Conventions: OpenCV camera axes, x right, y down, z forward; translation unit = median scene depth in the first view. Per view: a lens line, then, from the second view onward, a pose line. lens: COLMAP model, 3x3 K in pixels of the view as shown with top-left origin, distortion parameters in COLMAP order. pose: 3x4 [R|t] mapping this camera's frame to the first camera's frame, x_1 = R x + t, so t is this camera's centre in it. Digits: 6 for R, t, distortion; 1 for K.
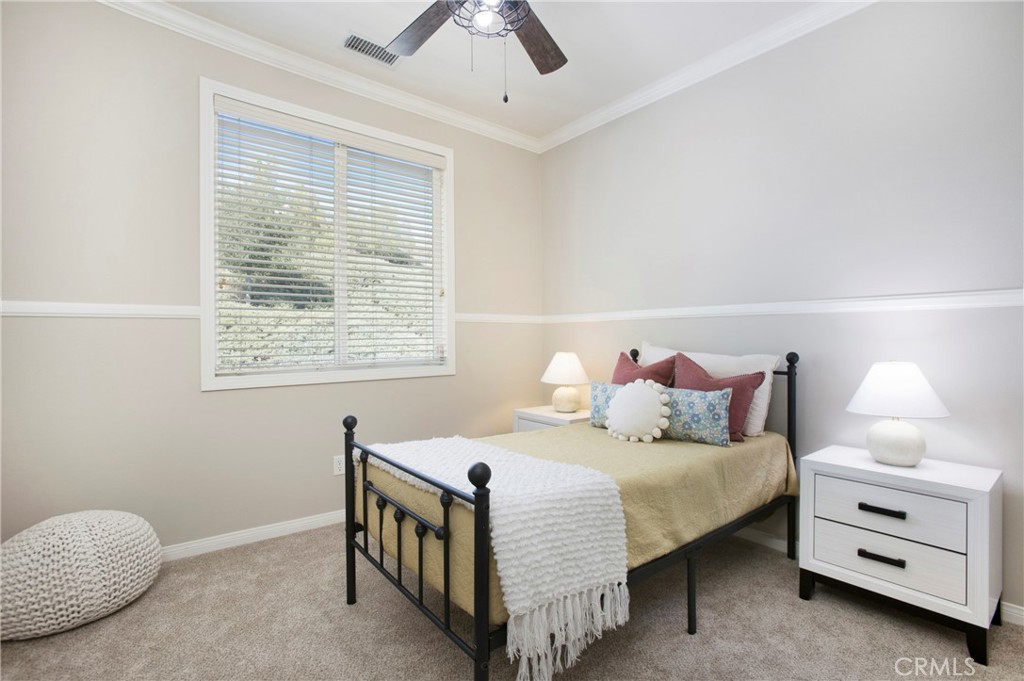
lens RADIAL K [[501.3, 0, 509.3], [0, 501.3, 333.0], [0, 0, 1]] dist [0.028709, 0.000024]
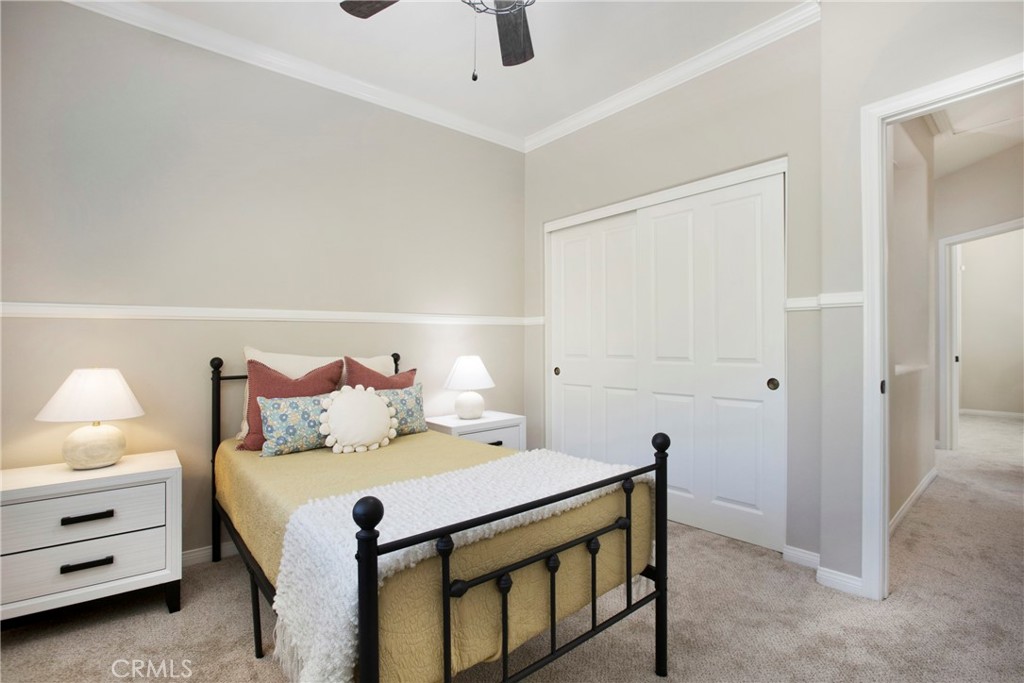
lens RADIAL K [[492.5, 0, 512.0], [0, 492.5, 341.5], [0, 0, 1]] dist [-0.001436, -0.044352]
pose [[0.010458, -0.006075, 0.999927, -0.201810], [-0.002352, 0.999979, 0.006100, 0.000169], [-0.999943, -0.002415, 0.010443, 0.207107]]
